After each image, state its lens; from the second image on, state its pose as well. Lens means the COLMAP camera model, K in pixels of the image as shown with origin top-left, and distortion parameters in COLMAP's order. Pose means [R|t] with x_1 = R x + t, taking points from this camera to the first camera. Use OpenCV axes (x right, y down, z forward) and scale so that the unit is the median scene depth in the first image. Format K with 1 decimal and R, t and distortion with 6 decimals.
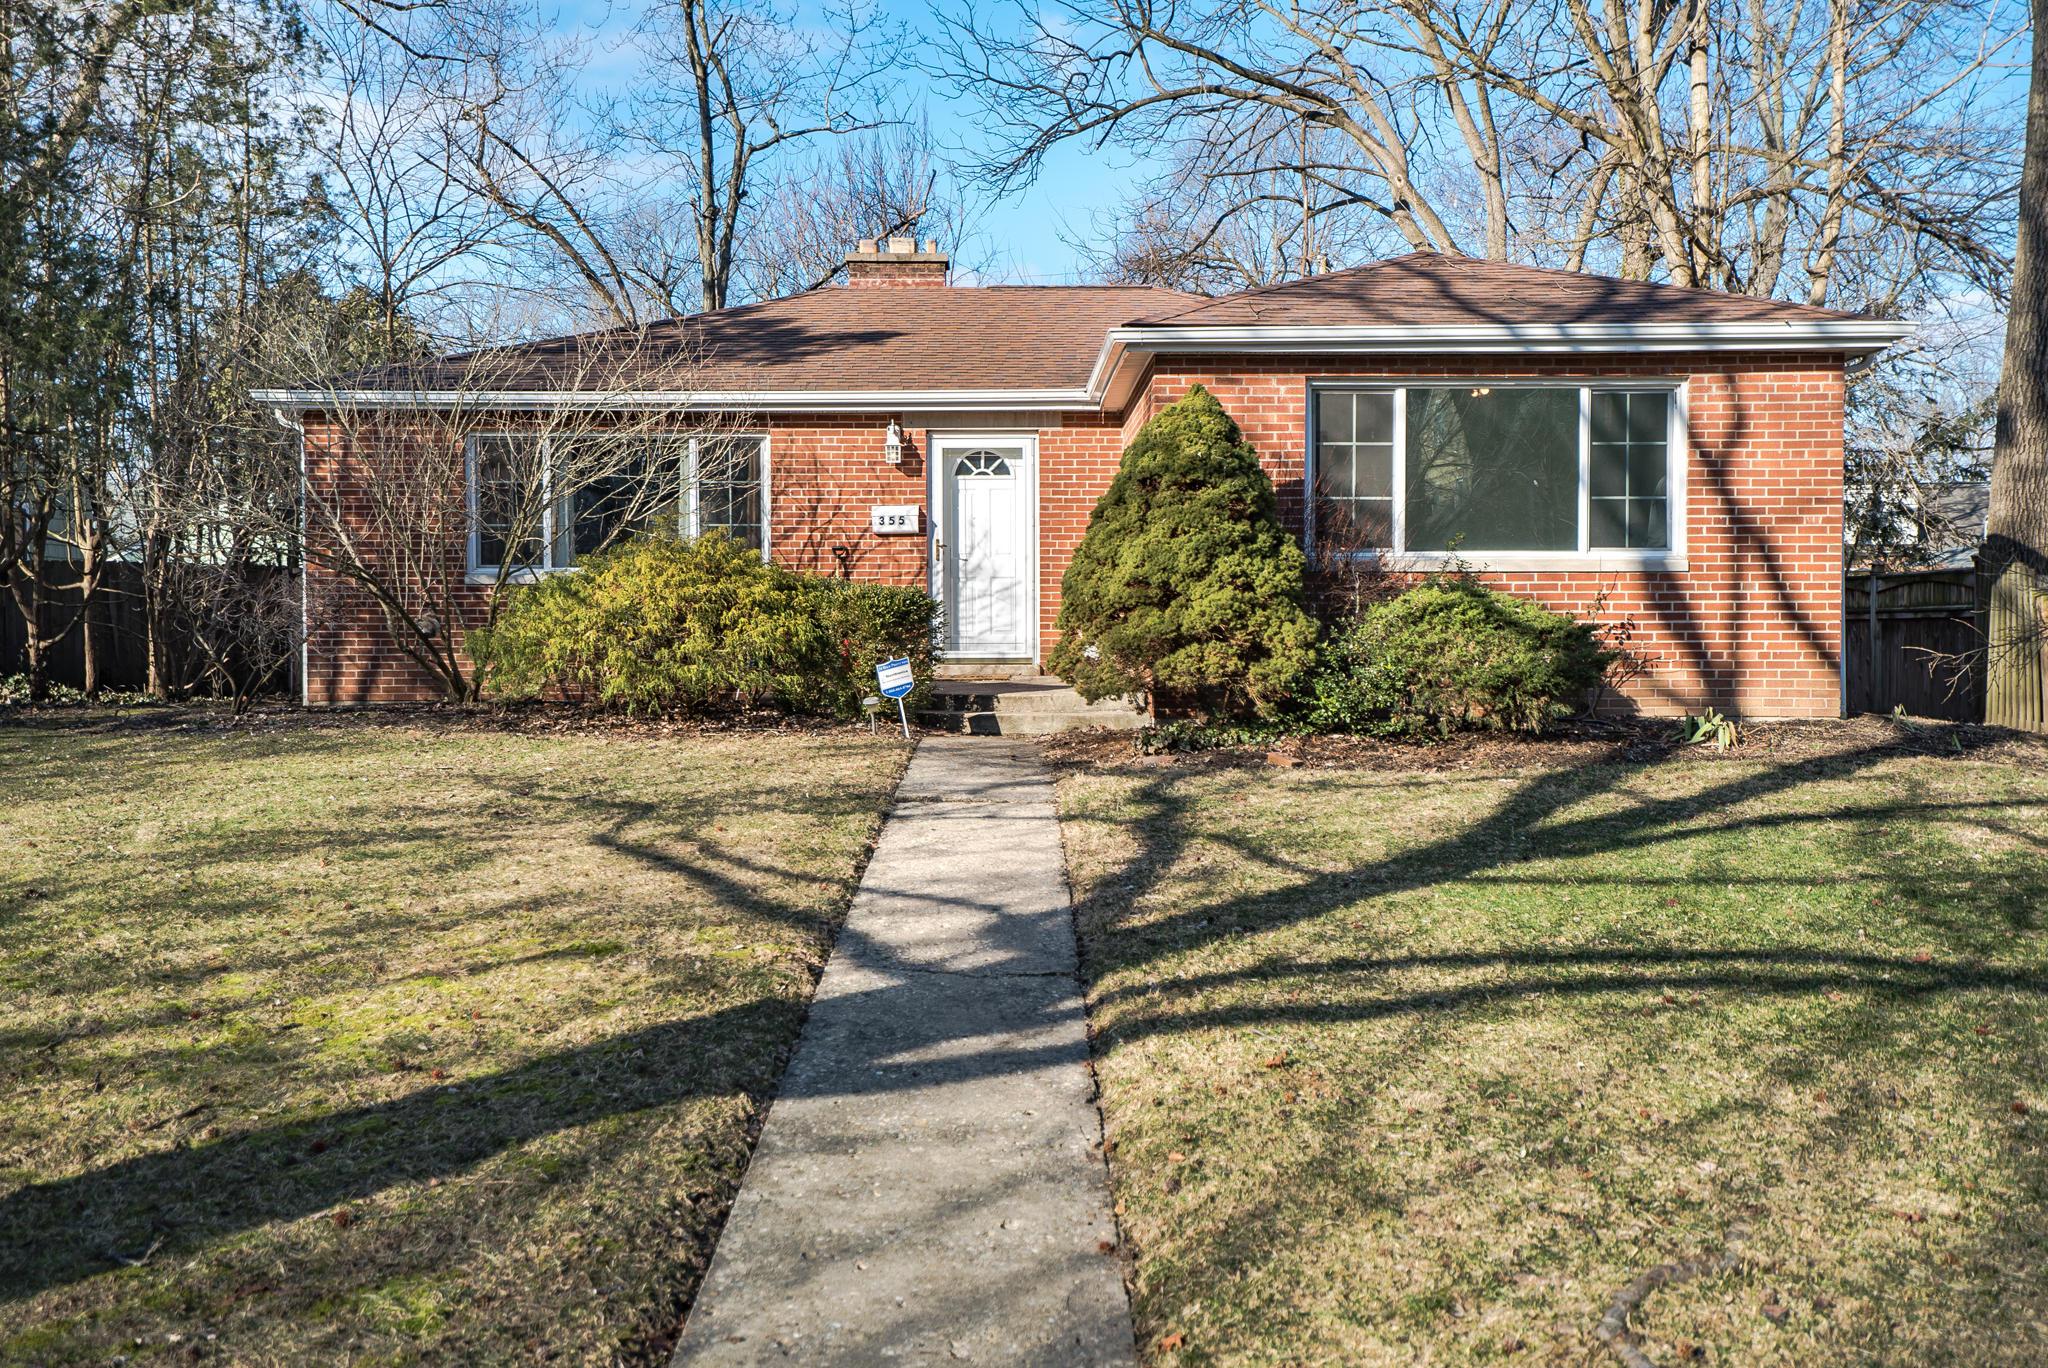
lens RADIAL K [[1953.0, 0, 1024.0], [0, 1953.0, 689.1], [0, 0, 1]] dist [0.041403, 0.000000]
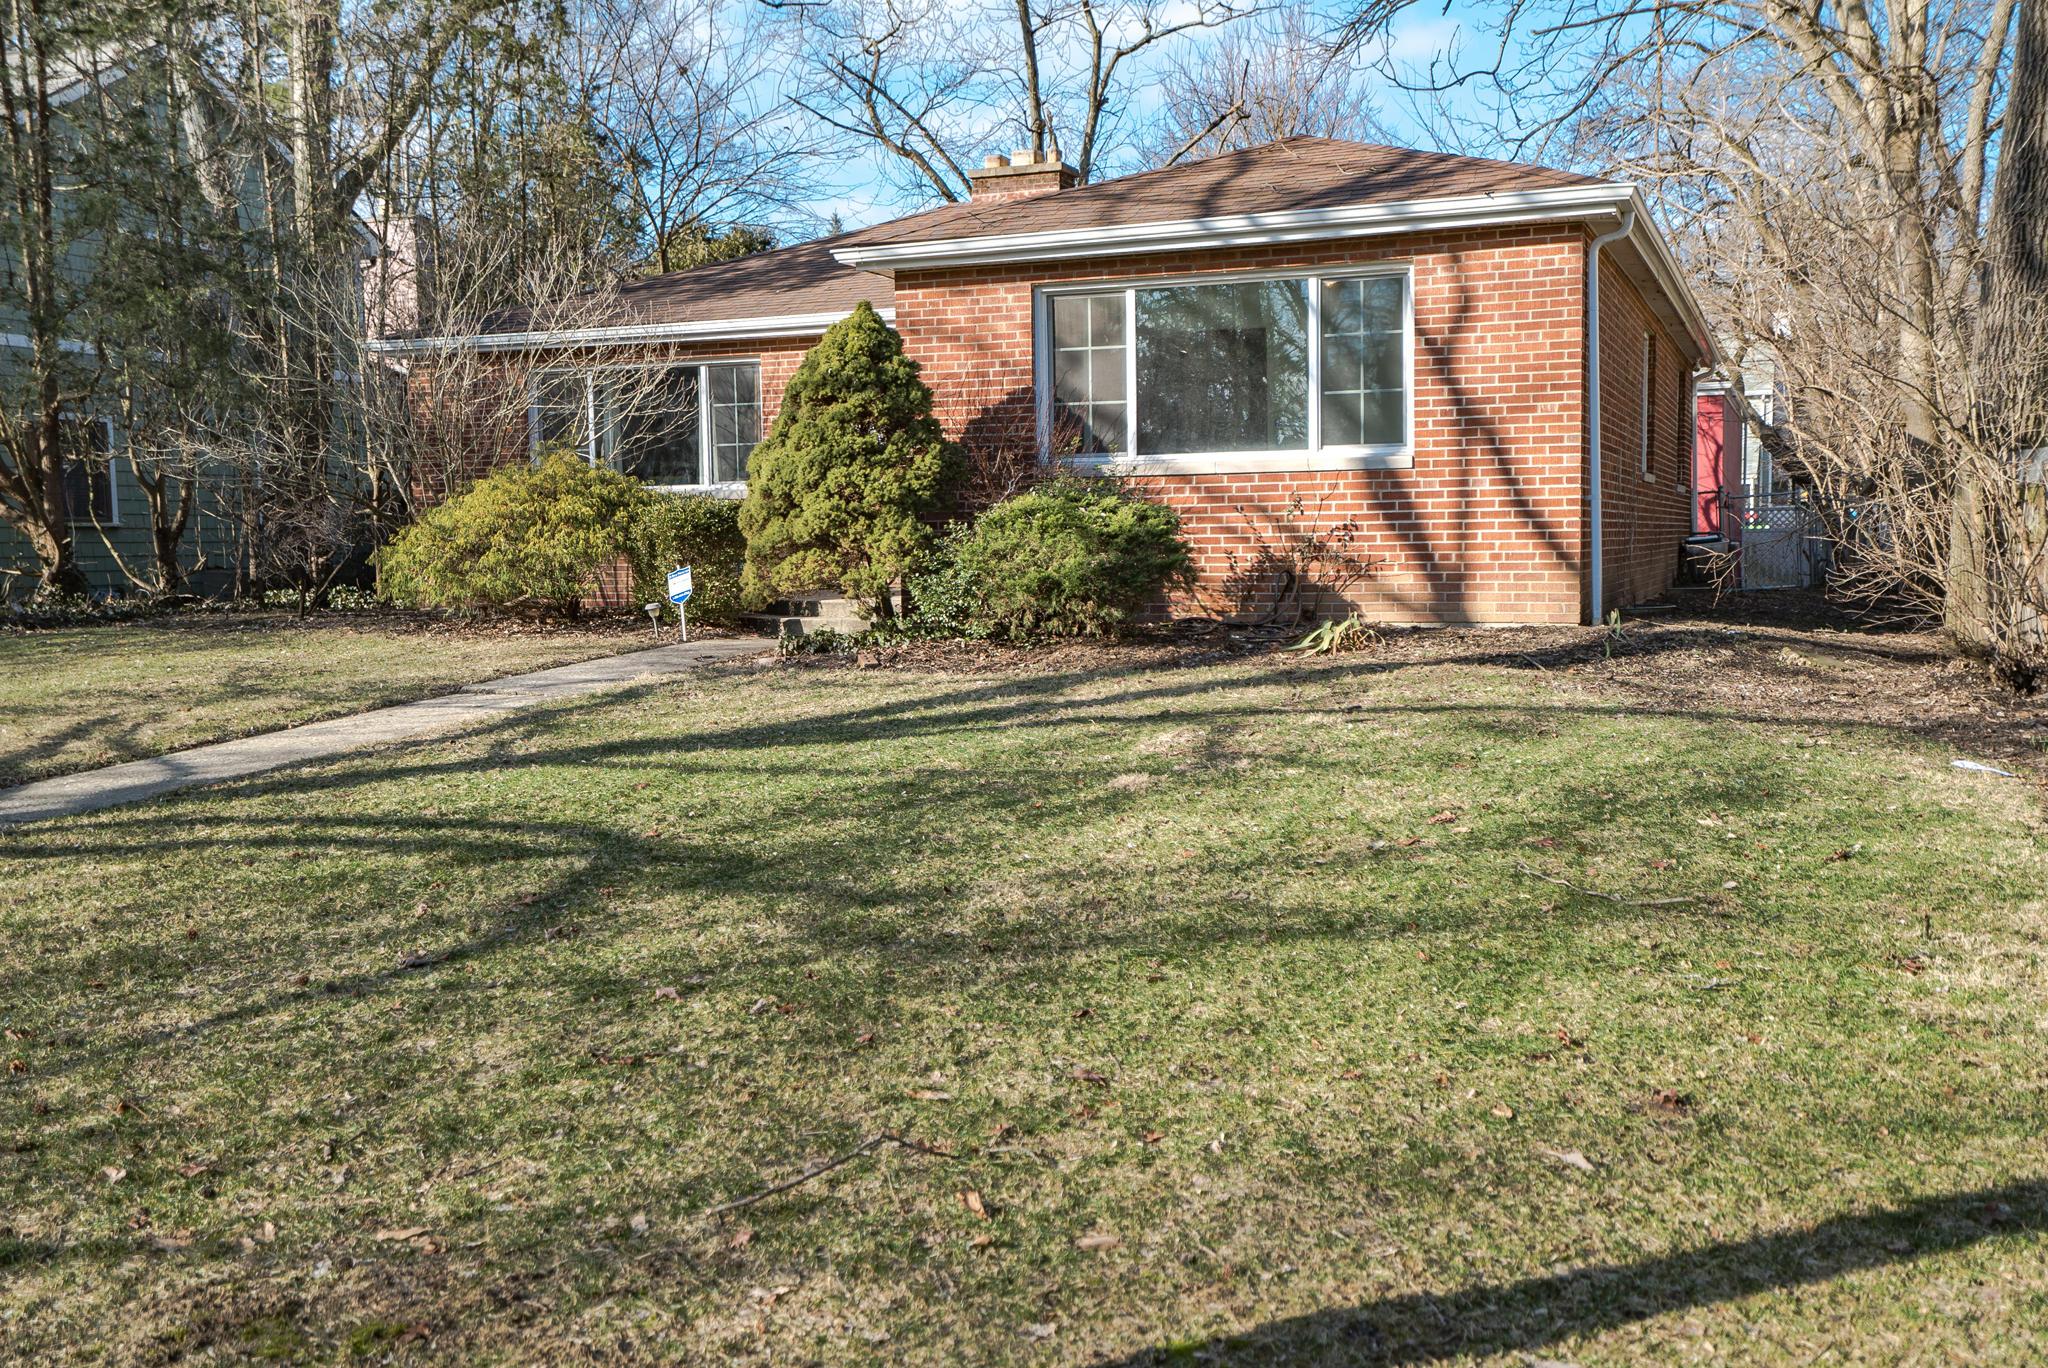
lens RADIAL K [[2063.9, 0, 1024.3], [0, 2063.9, 681.7], [0, 0, 1]] dist [0.043256, 0.000000]
pose [[0.918541, 0.014065, -0.395076, 0.559981], [0.001597, 0.999227, 0.039287, 0.003113], [0.395323, -0.036718, 0.917808, 0.013084]]
